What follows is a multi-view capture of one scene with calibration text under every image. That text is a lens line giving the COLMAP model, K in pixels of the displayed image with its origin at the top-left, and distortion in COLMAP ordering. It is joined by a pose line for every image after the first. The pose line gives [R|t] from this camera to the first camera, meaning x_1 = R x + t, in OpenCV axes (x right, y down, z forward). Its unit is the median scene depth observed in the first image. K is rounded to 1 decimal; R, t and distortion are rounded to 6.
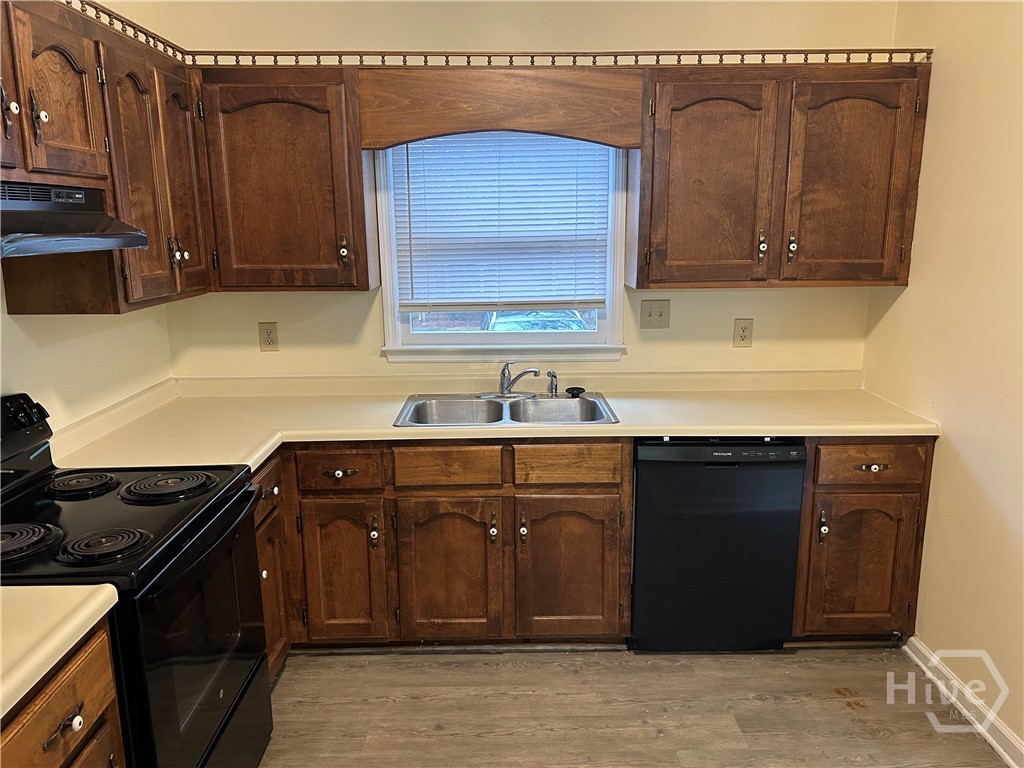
lens RADIAL K [[743.7, 0, 513.1], [0, 743.7, 385.0], [0, 0, 1]] dist [0.013501, -0.039357]
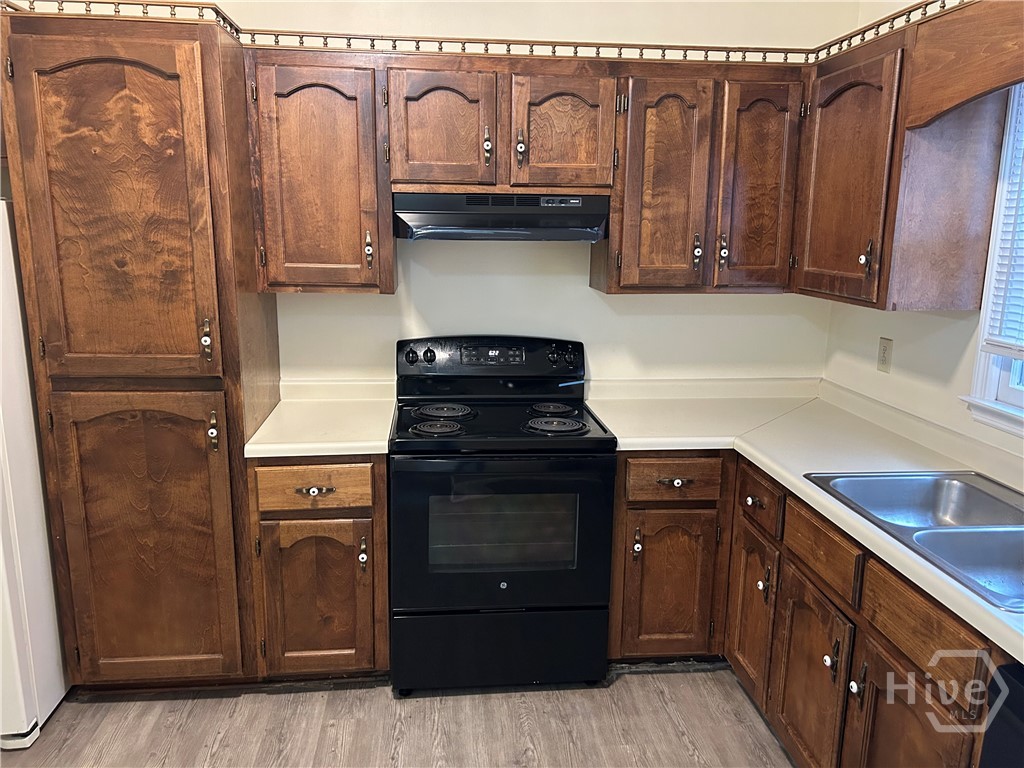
lens RADIAL K [[743.7, 0, 512.4], [0, 743.7, 382.6], [0, 0, 1]] dist [0.013501, -0.039357]
pose [[0.097891, 0.215673, -0.971547, 0.572375], [-0.218754, 0.957022, 0.190407, -0.124941], [0.970857, 0.193891, 0.140864, 0.555206]]
